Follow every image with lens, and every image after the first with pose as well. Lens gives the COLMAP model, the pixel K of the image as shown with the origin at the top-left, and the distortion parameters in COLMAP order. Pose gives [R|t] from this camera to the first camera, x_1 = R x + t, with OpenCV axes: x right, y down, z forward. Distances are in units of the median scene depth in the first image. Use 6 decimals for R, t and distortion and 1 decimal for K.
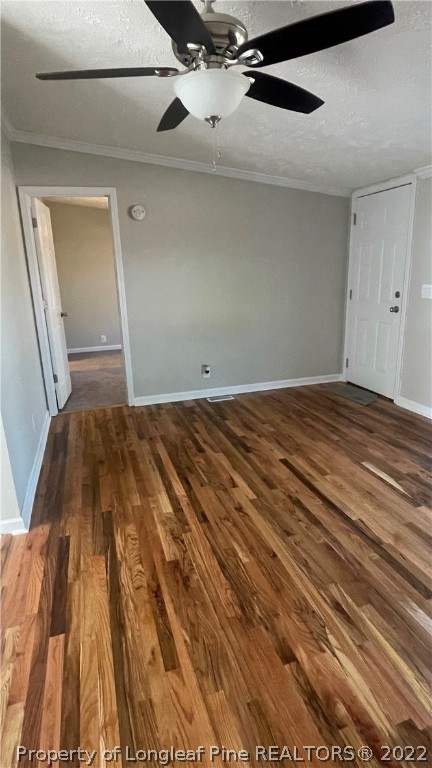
lens RADIAL K [[411.8, 0, 216.0], [0, 411.8, 384.0], [0, 0, 1]] dist [0.001451, 0.000347]
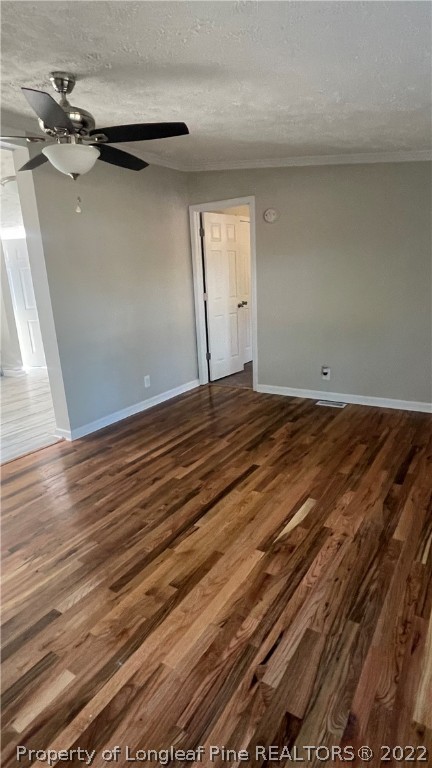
lens RADIAL K [[411.8, 0, 216.0], [0, 411.8, 384.0], [0, 0, 1]] dist [0.001451, 0.000347]
pose [[0.644190, 0.199496, -0.738390, 0.819354], [-0.175170, 0.978208, 0.111467, -0.106191], [0.744537, 0.057537, 0.665097, 0.264252]]
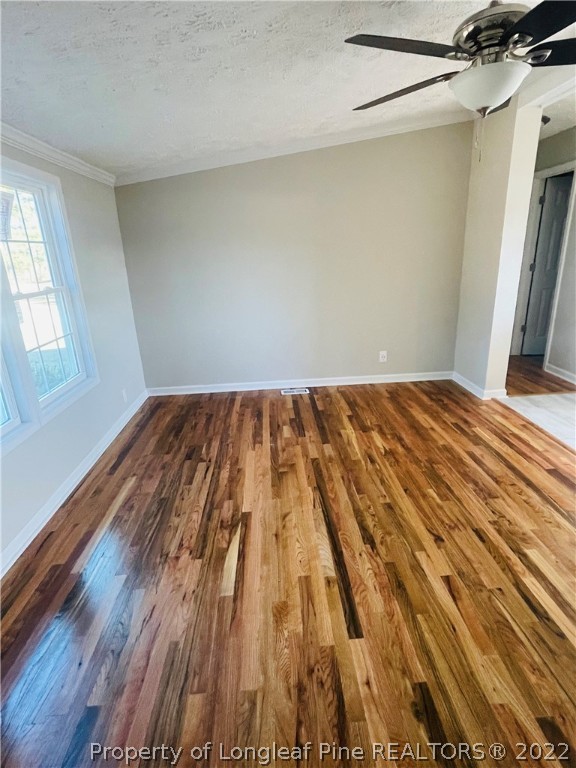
lens RADIAL K [[406.4, 0, 288.0], [0, 406.4, 384.0], [0, 0, 1]] dist [0.005233, 0.000281]
pose [[-0.966214, -0.001305, 0.257738, 0.116445], [0.141938, 0.831999, 0.536313, -0.385114], [-0.215138, 0.554776, -0.803703, 1.297204]]
